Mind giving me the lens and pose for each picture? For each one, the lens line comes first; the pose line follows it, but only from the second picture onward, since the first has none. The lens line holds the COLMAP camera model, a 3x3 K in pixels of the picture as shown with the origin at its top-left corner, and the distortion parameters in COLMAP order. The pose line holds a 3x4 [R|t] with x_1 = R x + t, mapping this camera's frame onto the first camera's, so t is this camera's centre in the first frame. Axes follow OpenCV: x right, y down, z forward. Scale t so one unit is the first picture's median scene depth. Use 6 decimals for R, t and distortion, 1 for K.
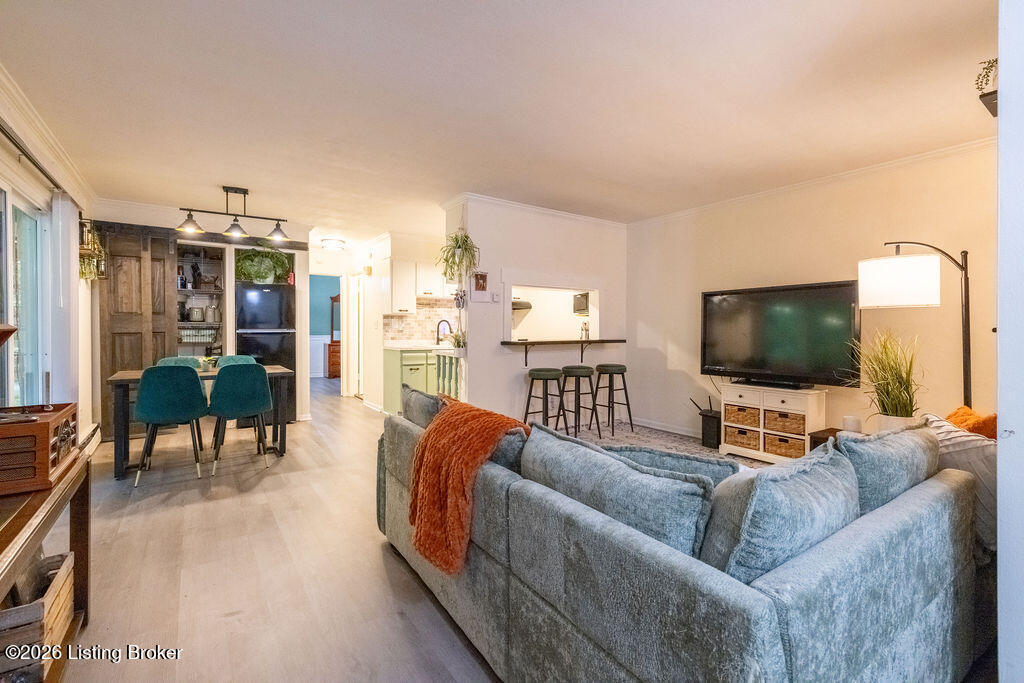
lens RADIAL K [[446.5, 0, 509.2], [0, 446.5, 328.9], [0, 0, 1]] dist [0.001866, 0.000162]
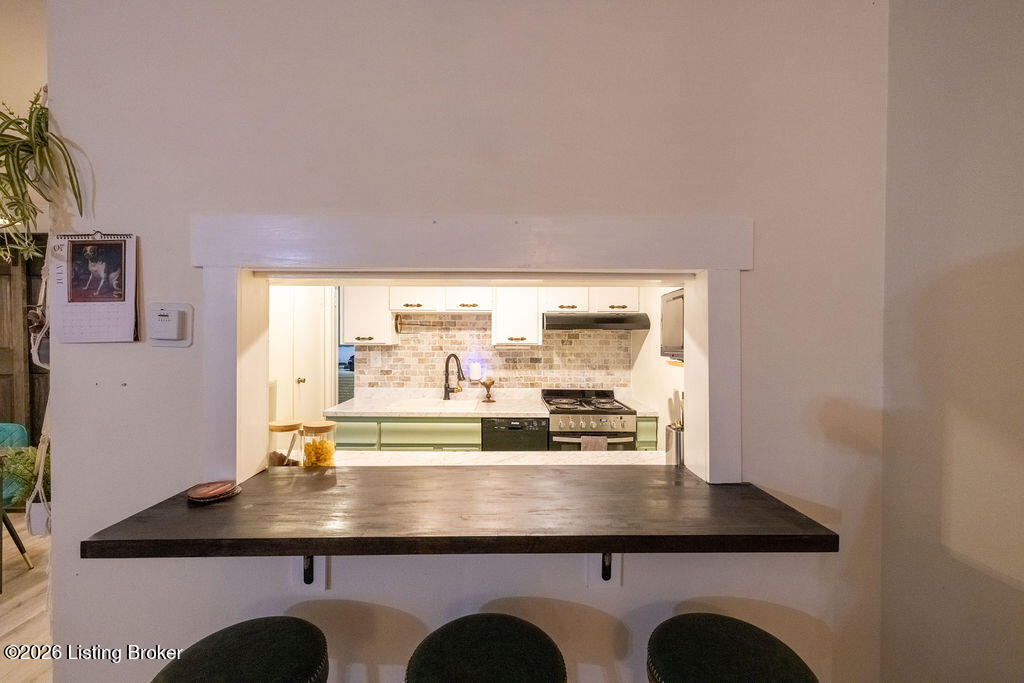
lens RADIAL K [[430.8, 0, 510.6], [0, 430.8, 332.6], [0, 0, 1]] dist [0.001942, 0.000043]
pose [[0.826595, 0.000544, -0.562797, 0.254455], [-0.002264, 0.999995, -0.002357, -0.056839], [0.562793, 0.003223, 0.826592, 0.790731]]
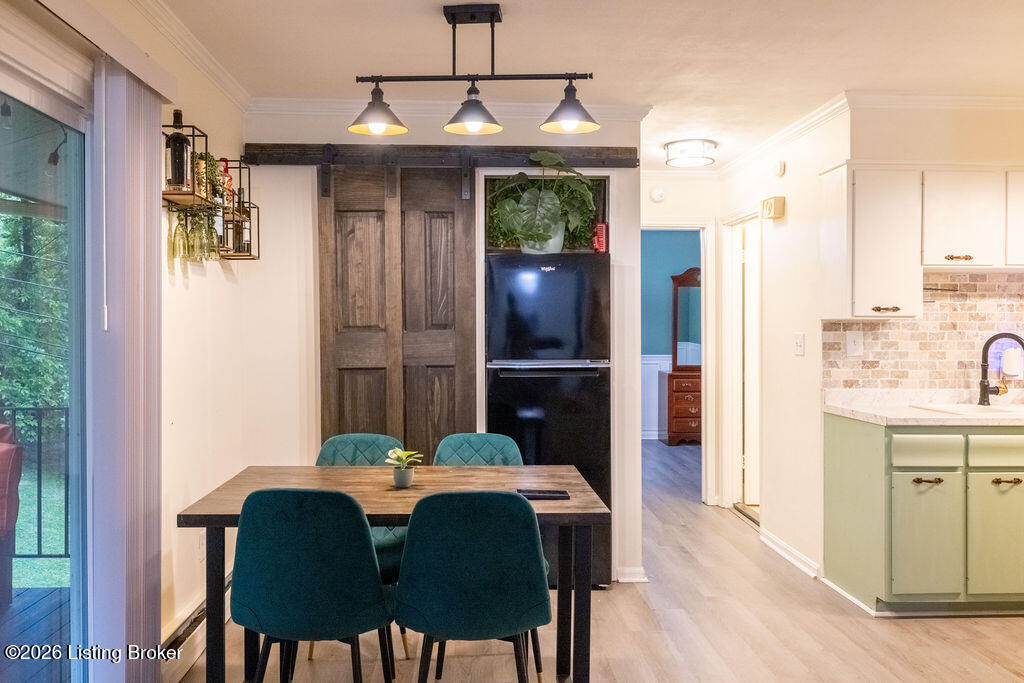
lens RADIAL K [[800.8, 0, 504.4], [0, 800.8, 327.6], [0, 0, 1]] dist [0.003885, -0.000552]
pose [[0.842434, -0.001385, -0.538798, -0.177496], [0.001203, 0.999999, -0.000690, -0.031387], [0.538798, -0.000066, 0.842435, 0.354546]]
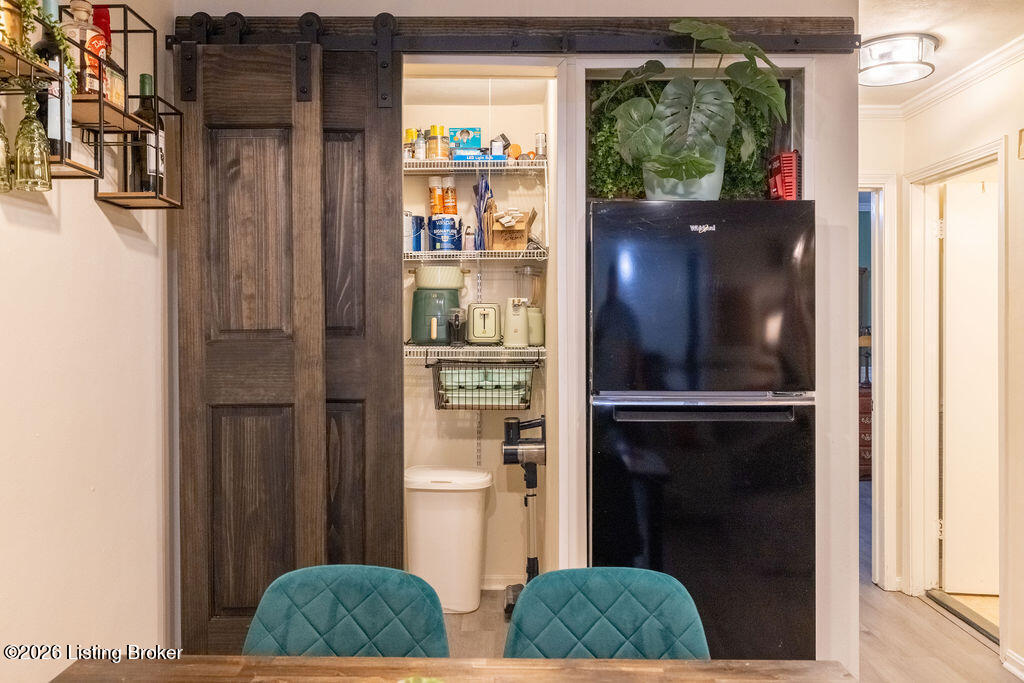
lens RADIAL K [[800.8, 0, 504.4], [0, 800.8, 327.6], [0, 0, 1]] dist [0.003885, -0.000552]
pose [[0.809183, -0.000252, -0.587556, -0.394117], [-0.002338, 0.999991, -0.003649, -0.033350], [0.587552, 0.004327, 0.809175, 0.620439]]
